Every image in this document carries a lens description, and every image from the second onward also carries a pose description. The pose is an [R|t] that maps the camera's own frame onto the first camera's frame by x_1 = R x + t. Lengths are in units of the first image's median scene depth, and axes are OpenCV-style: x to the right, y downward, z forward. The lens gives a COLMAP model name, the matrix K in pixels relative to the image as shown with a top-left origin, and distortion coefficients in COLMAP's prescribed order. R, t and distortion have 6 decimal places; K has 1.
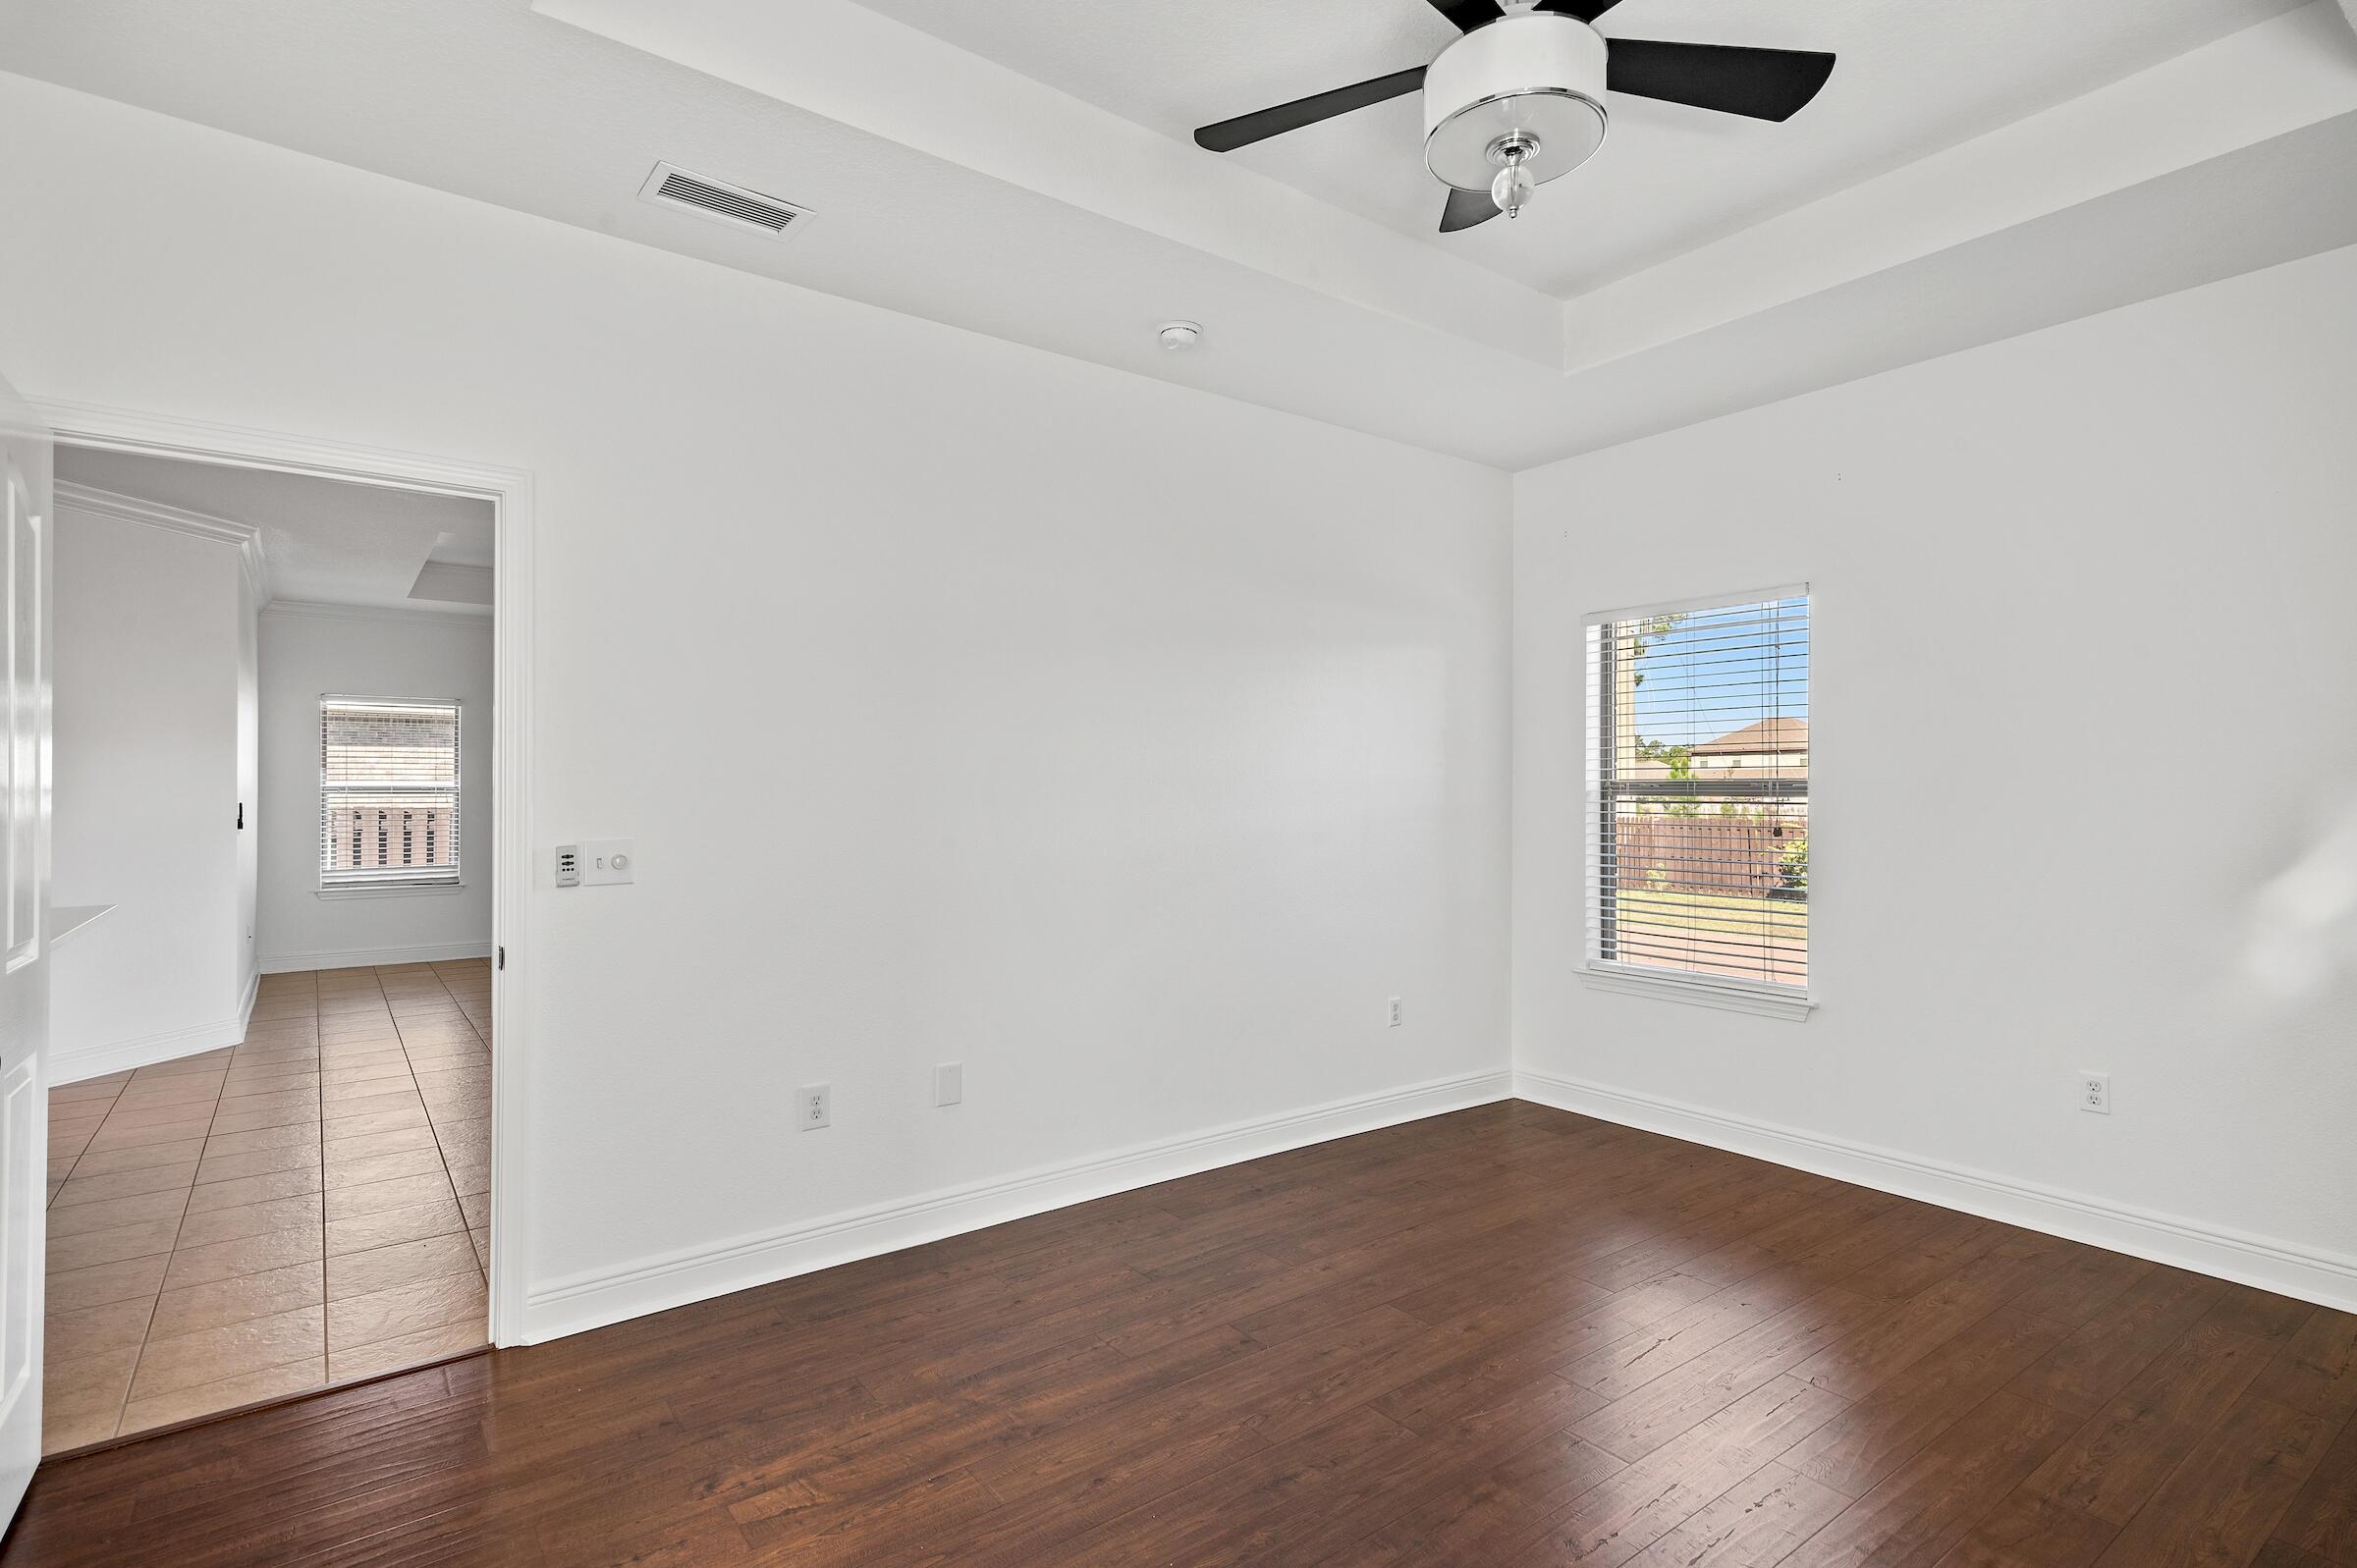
lens RADIAL K [[1133.1, 0, 1168.3], [0, 1133.1, 788.5], [0, 0, 1]] dist [0.002316, 0.000416]
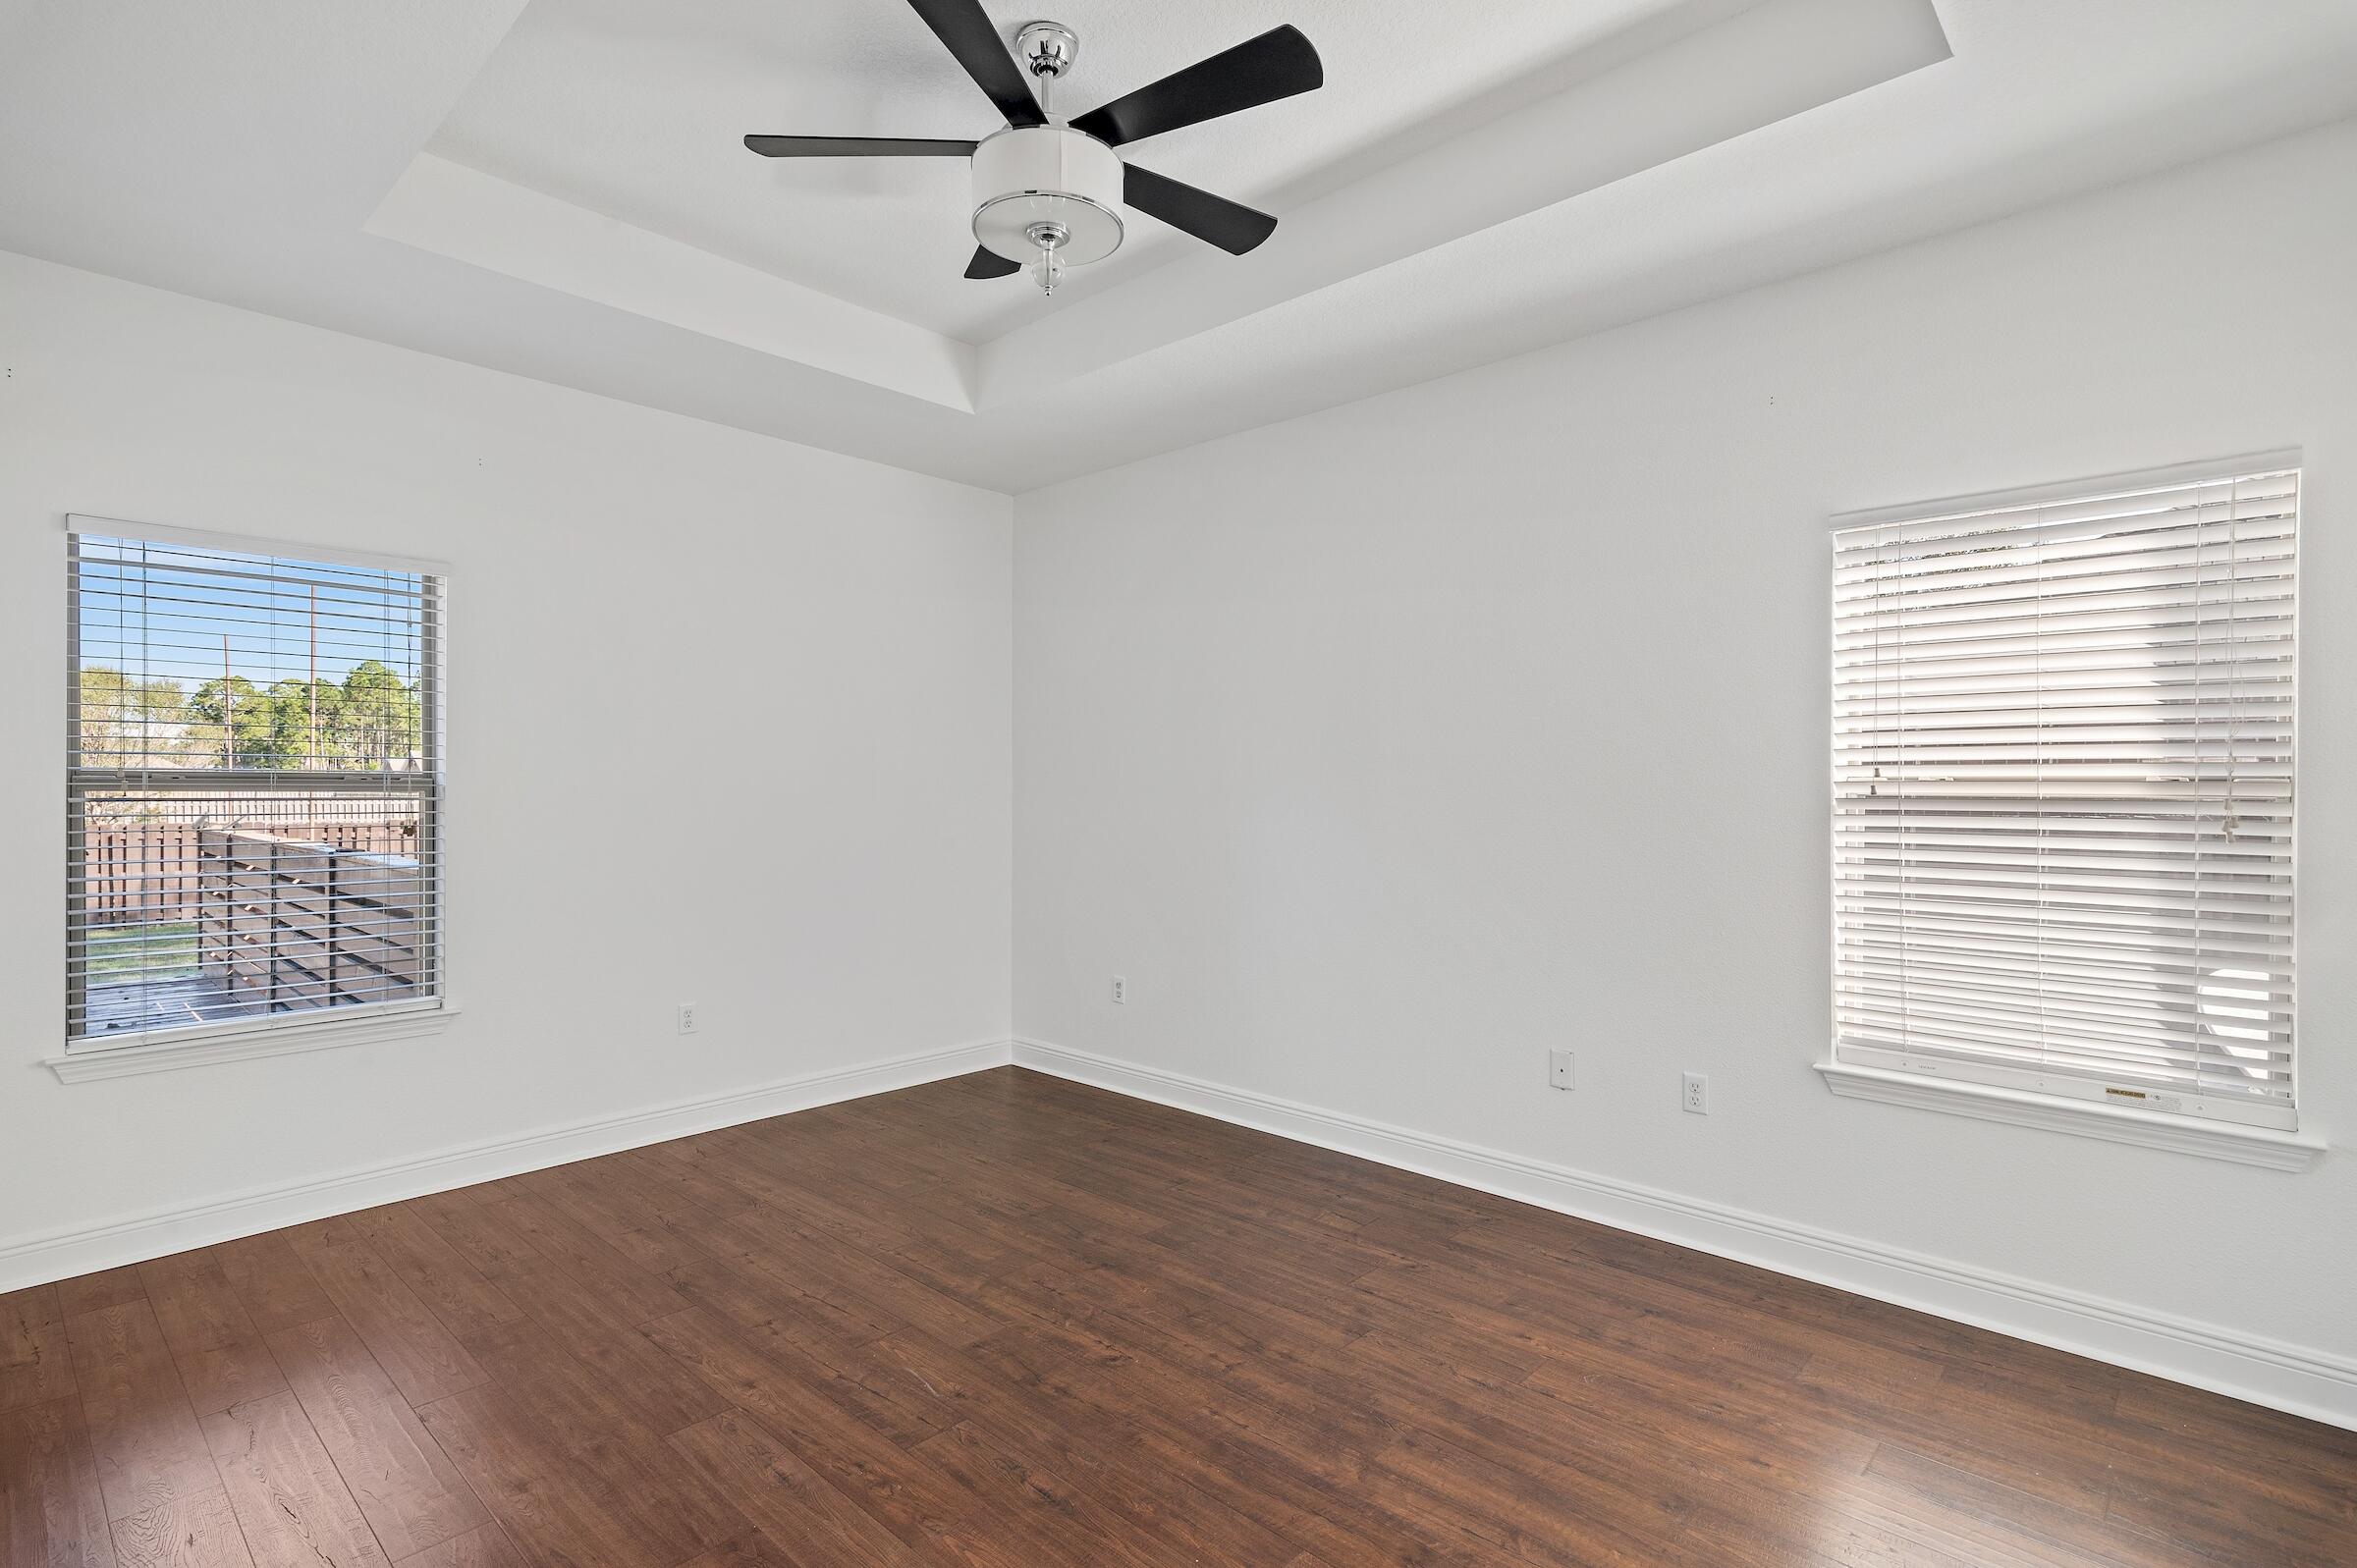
lens RADIAL K [[1133.1, 0, 1168.3], [0, 1133.1, 788.5], [0, 0, 1]] dist [0.002316, 0.000416]
pose [[-0.194312, 0.000694, 0.980939, -0.672510], [-0.005719, 0.999982, -0.001840, 0.003675], [-0.980923, -0.005968, -0.194305, 0.844793]]
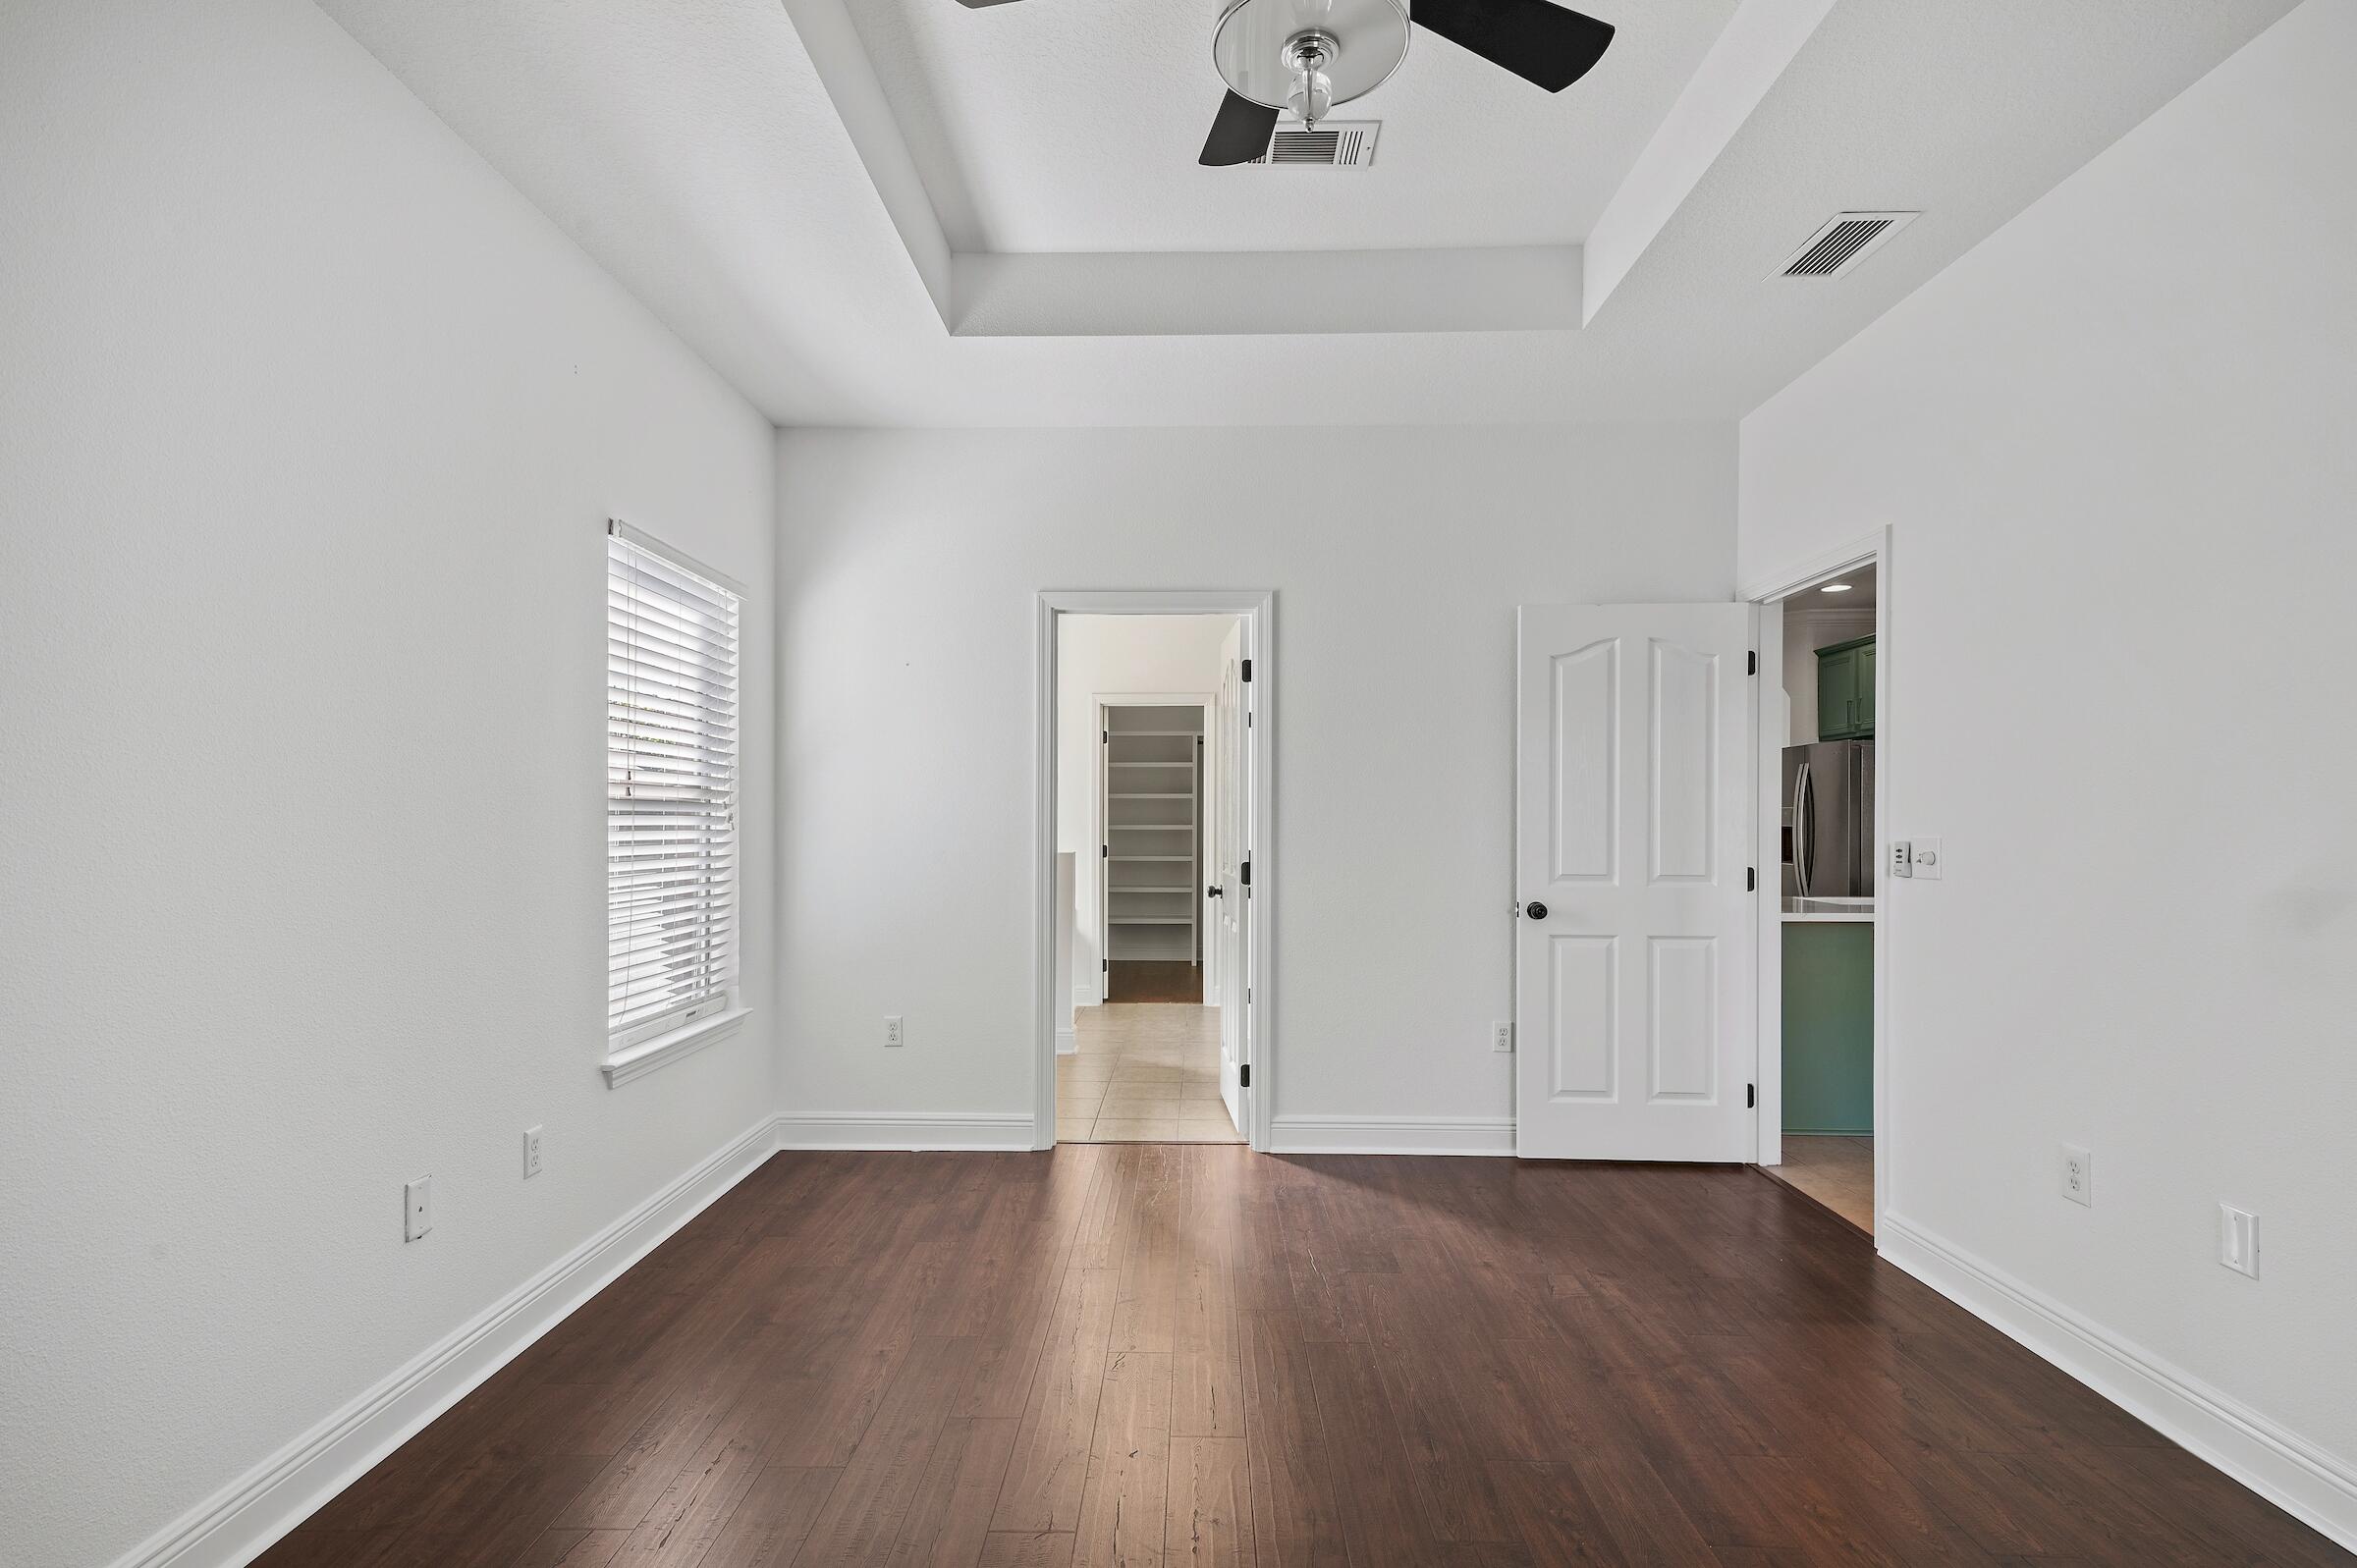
lens RADIAL K [[1121.6, 0, 1184.0], [0, 1121.6, 829.1], [0, 0, 1]] dist [0.000323, 0.000024]
pose [[-0.598349, 0.005405, -0.801217, 0.820850], [0.001197, 0.999982, 0.005852, 0.031151], [0.801235, 0.002542, -0.598345, 1.110460]]
